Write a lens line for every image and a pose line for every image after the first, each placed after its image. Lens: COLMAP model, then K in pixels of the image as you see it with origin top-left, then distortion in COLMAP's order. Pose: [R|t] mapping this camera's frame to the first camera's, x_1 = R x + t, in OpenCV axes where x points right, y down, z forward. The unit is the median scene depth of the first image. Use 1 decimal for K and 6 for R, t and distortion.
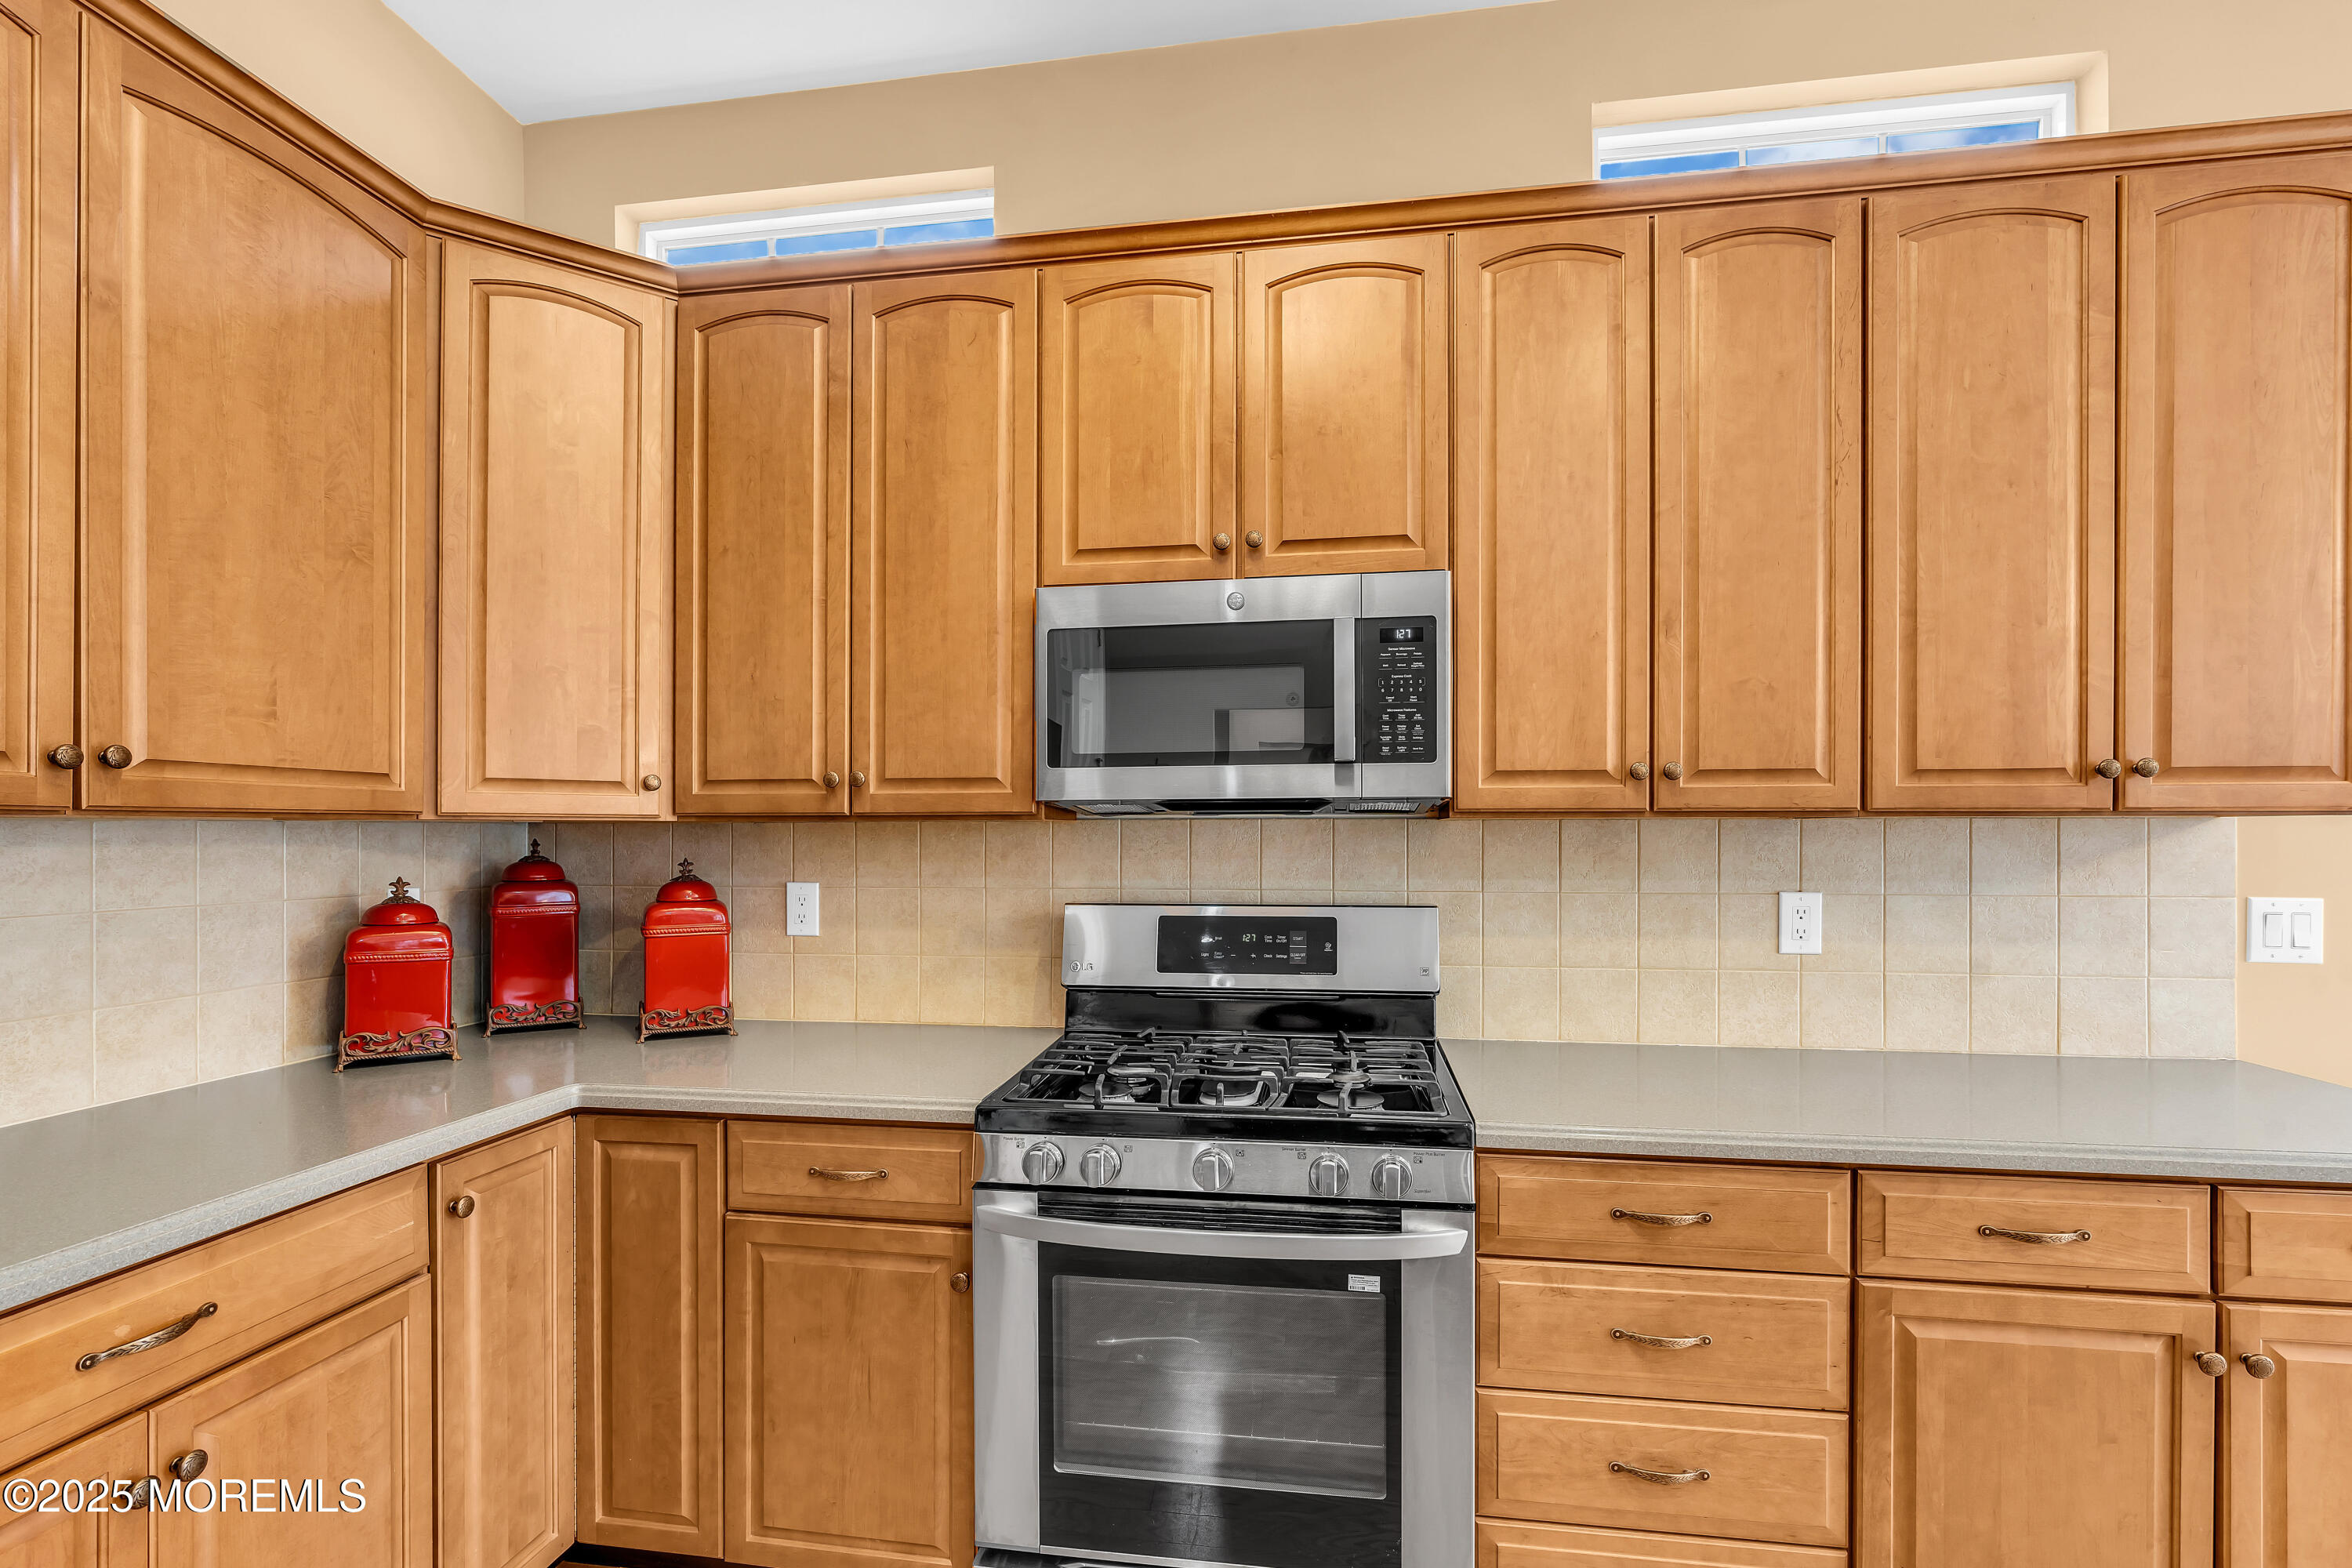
lens RADIAL K [[1061.8, 0, 1173.7], [0, 1061.8, 837.3], [0, 0, 1]] dist [-0.016560, 0.006847]
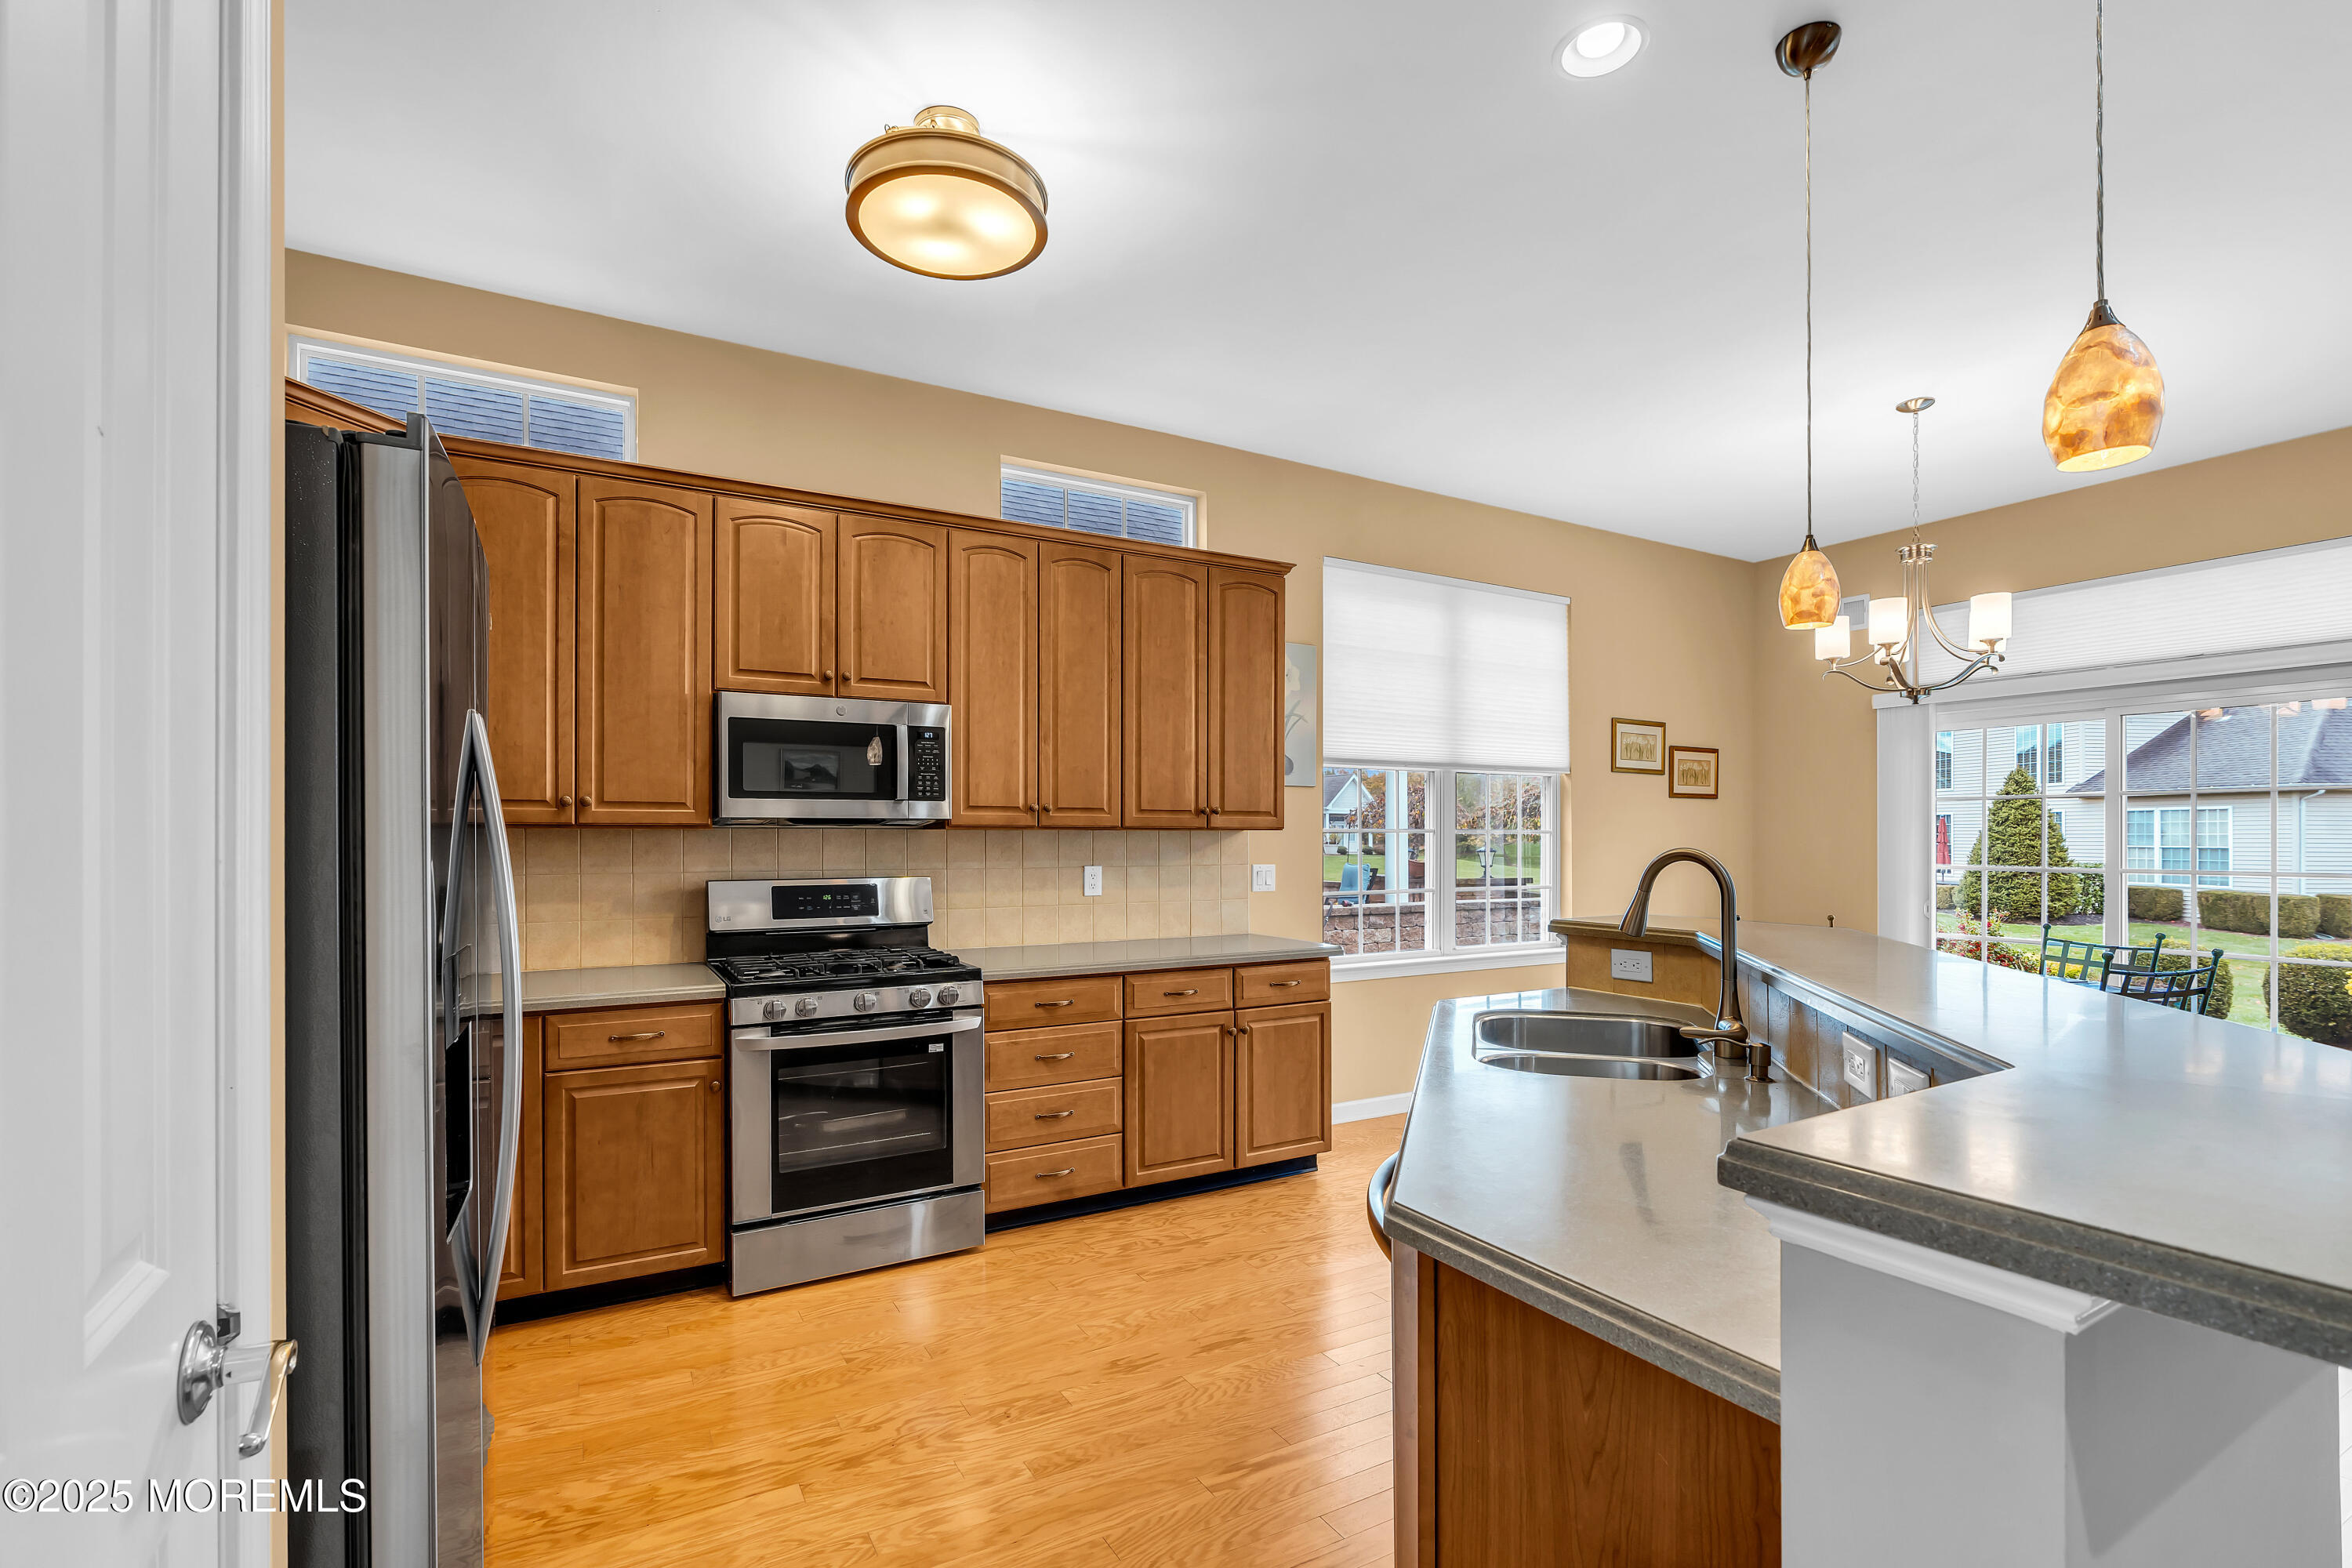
lens RADIAL K [[1061.8, 0, 1173.7], [0, 1061.8, 837.3], [0, 0, 1]] dist [-0.016560, 0.006847]
pose [[0.780783, 0.001786, 0.624800, -0.675967], [0.001934, 0.999984, -0.005275, 0.008469], [-0.624800, 0.005327, 0.780767, -0.838404]]
